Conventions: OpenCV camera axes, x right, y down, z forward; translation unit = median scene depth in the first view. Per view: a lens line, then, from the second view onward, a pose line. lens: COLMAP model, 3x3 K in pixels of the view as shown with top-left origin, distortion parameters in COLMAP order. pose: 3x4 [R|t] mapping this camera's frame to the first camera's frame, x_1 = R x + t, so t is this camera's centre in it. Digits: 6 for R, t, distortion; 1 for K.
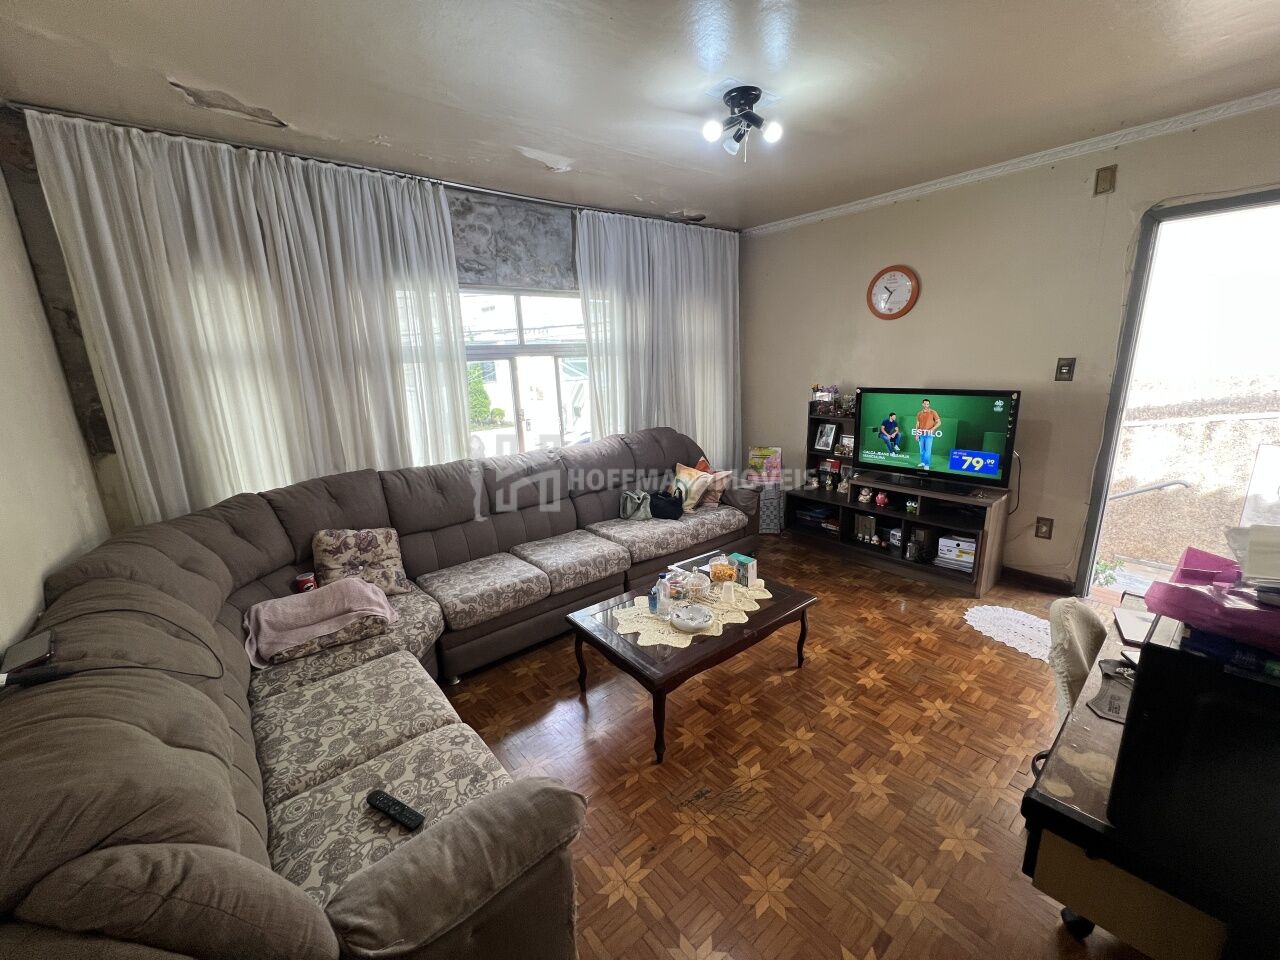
lens RADIAL K [[512.4, 0, 640.0], [0, 512.4, 480.0], [0, 0, 1]] dist [-0.001284, 0.000163]
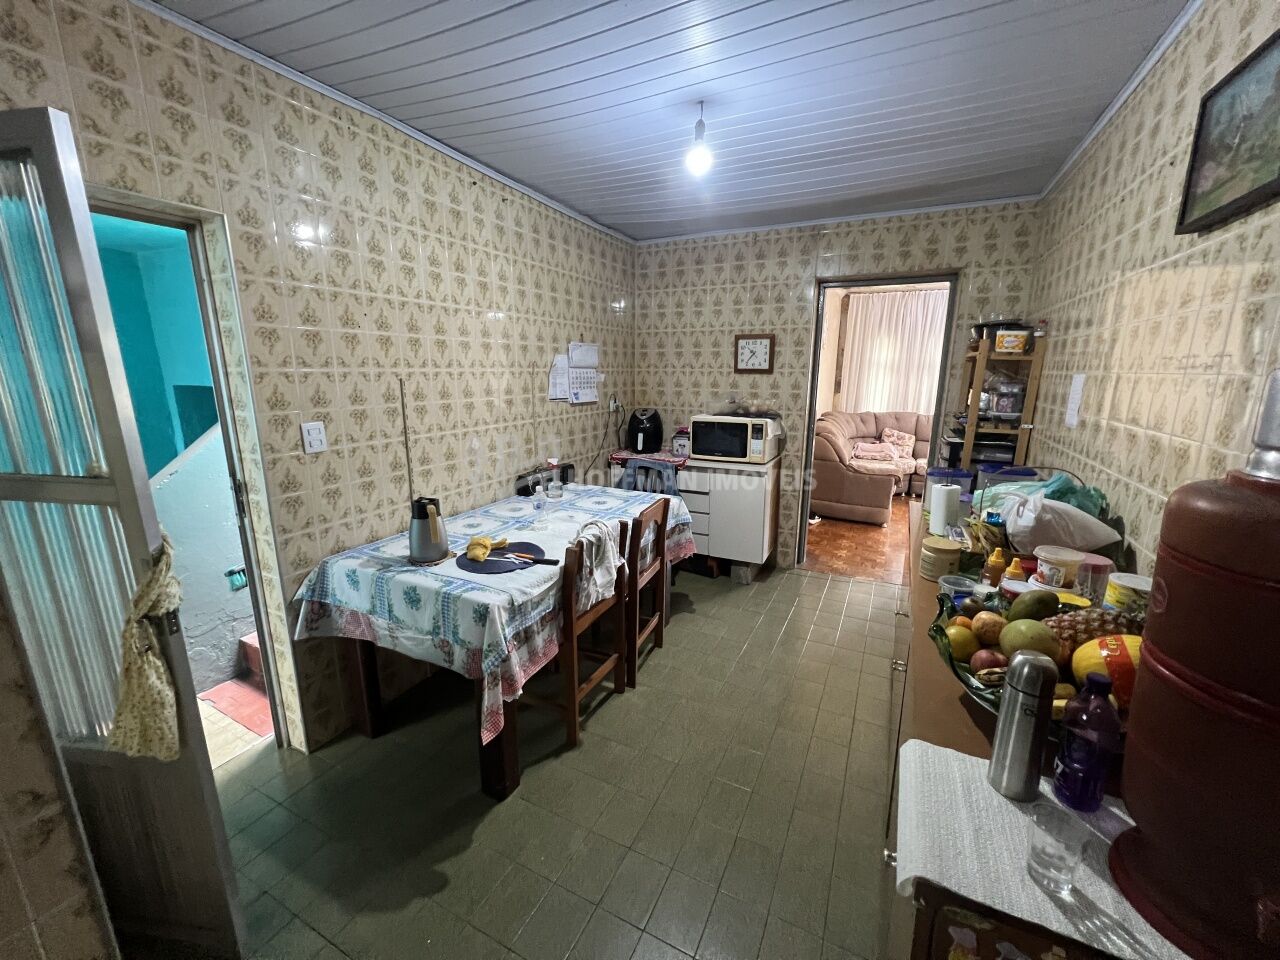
lens RADIAL K [[512.4, 0, 640.0], [0, 512.4, 480.0], [0, 0, 1]] dist [-0.001284, 0.000163]
pose [[0.391981, 0.232730, -0.890049, 1.106174], [-0.231436, 0.961304, 0.149436, 0.210243], [0.890386, 0.147414, 0.430675, -1.071686]]
